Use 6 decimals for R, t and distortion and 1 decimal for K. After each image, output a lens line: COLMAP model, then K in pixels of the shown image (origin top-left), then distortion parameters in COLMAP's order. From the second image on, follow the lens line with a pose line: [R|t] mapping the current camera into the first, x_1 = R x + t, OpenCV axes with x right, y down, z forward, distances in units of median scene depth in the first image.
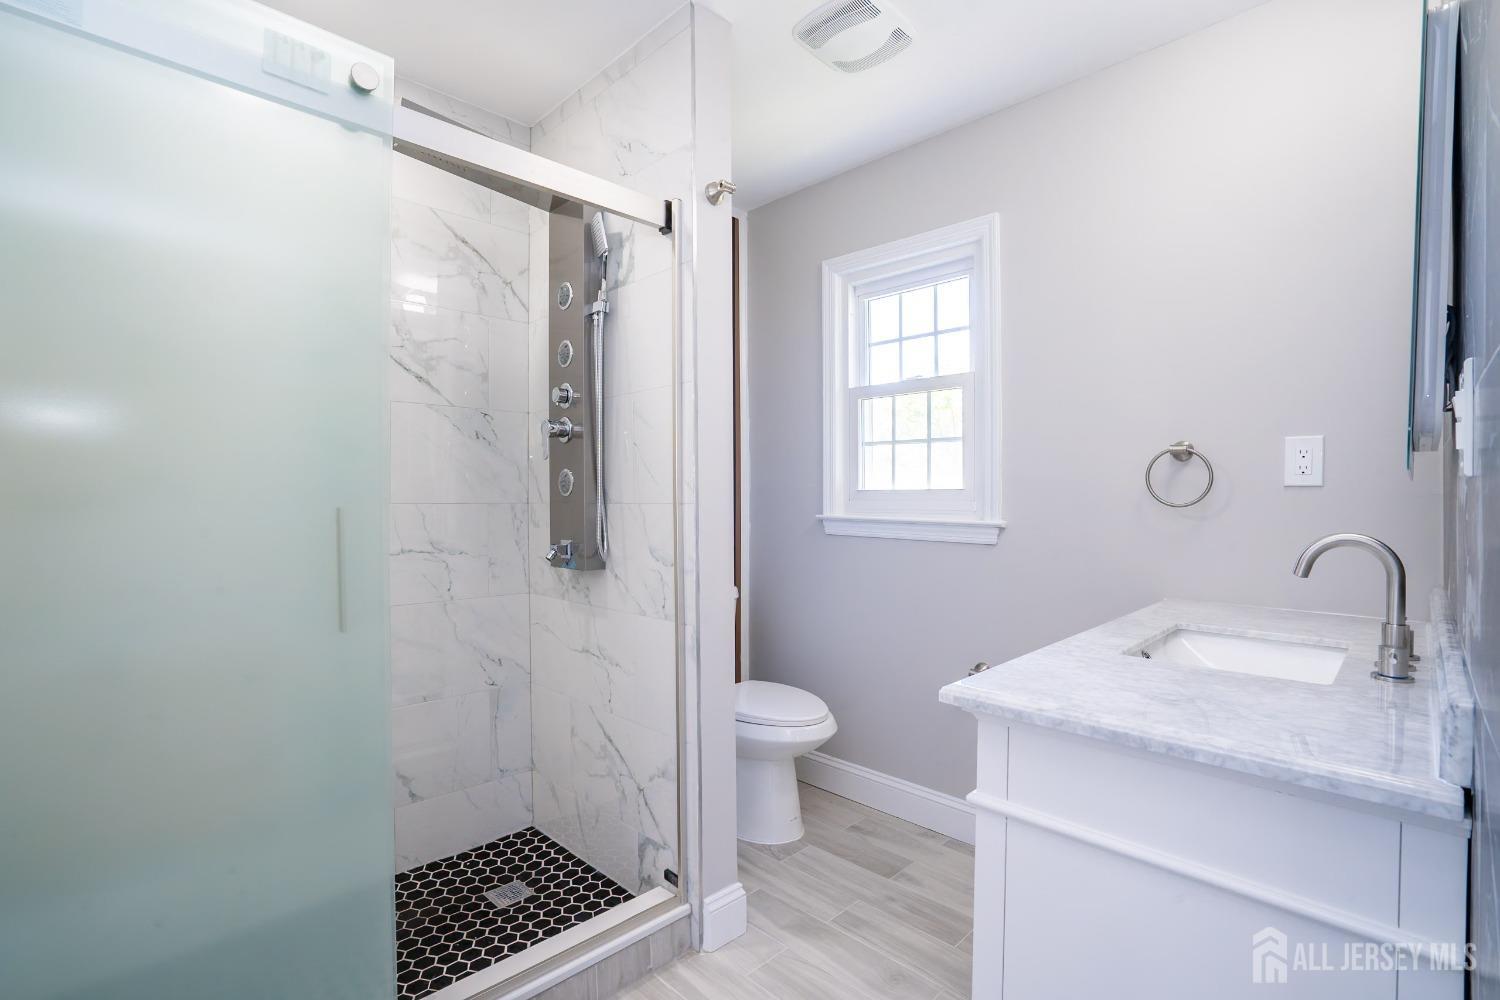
lens RADIAL K [[695.4, 0, 742.9], [0, 695.4, 499.3], [0, 0, 1]] dist [-0.064284, 0.026724]
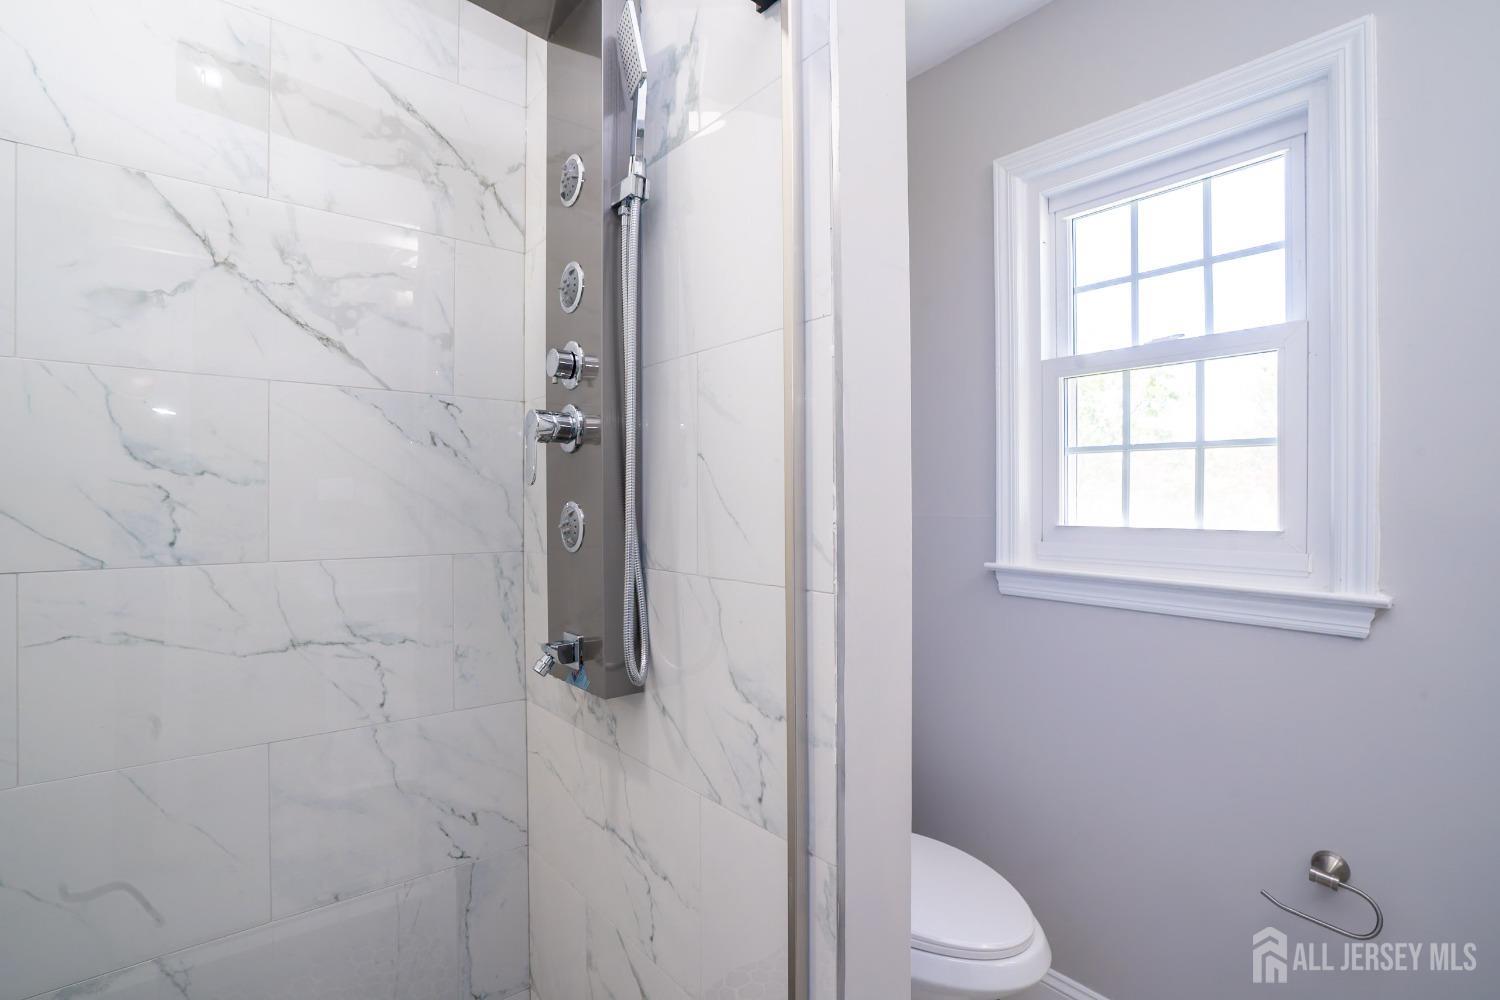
lens RADIAL K [[695.4, 0, 742.9], [0, 695.4, 499.3], [0, 0, 1]] dist [-0.064284, 0.026724]
pose [[0.996174, 0.001416, -0.087380, -0.070547], [-0.001631, 0.999996, -0.002392, -0.040743], [0.087376, 0.002526, 0.996172, 0.437880]]
